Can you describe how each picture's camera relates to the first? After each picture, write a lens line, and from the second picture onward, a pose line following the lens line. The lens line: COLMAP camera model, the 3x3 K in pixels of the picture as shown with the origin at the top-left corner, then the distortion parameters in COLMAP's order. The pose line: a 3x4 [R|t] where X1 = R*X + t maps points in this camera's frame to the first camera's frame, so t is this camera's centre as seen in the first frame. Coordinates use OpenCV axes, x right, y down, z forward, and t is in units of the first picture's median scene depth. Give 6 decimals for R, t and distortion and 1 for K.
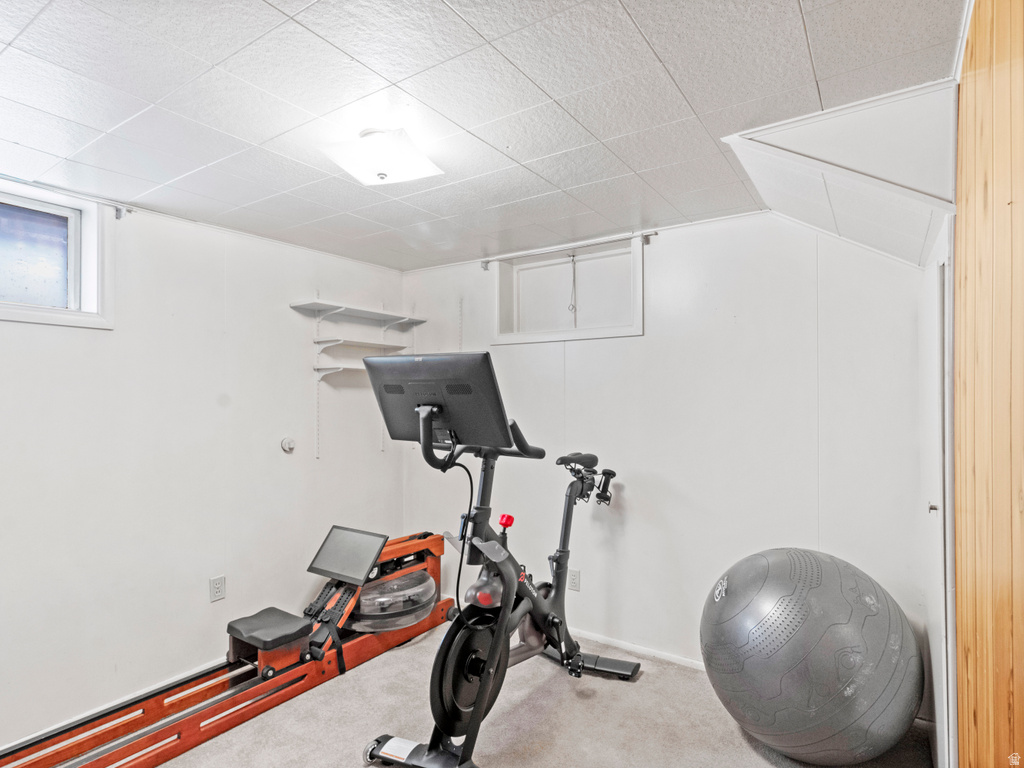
lens RADIAL K [[540.9, 0, 514.7], [0, 540.9, 390.0], [0, 0, 1]] dist [0.001780, -0.000352]
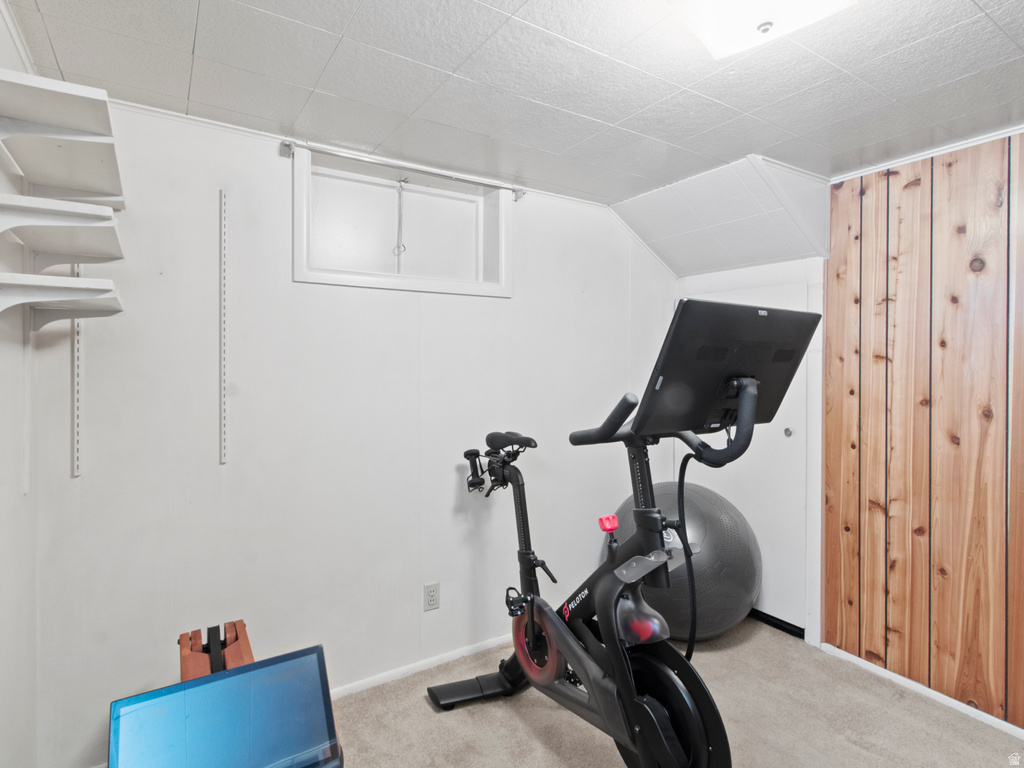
lens RADIAL K [[540.9, 0, 509.8], [0, 540.9, 373.0], [0, 0, 1]] dist [0.001780, -0.000352]
pose [[0.403547, -0.015706, 0.914824, -0.522659], [-0.006095, 0.999784, 0.019853, 0.006151], [-0.914938, -0.013588, 0.403365, 0.538188]]
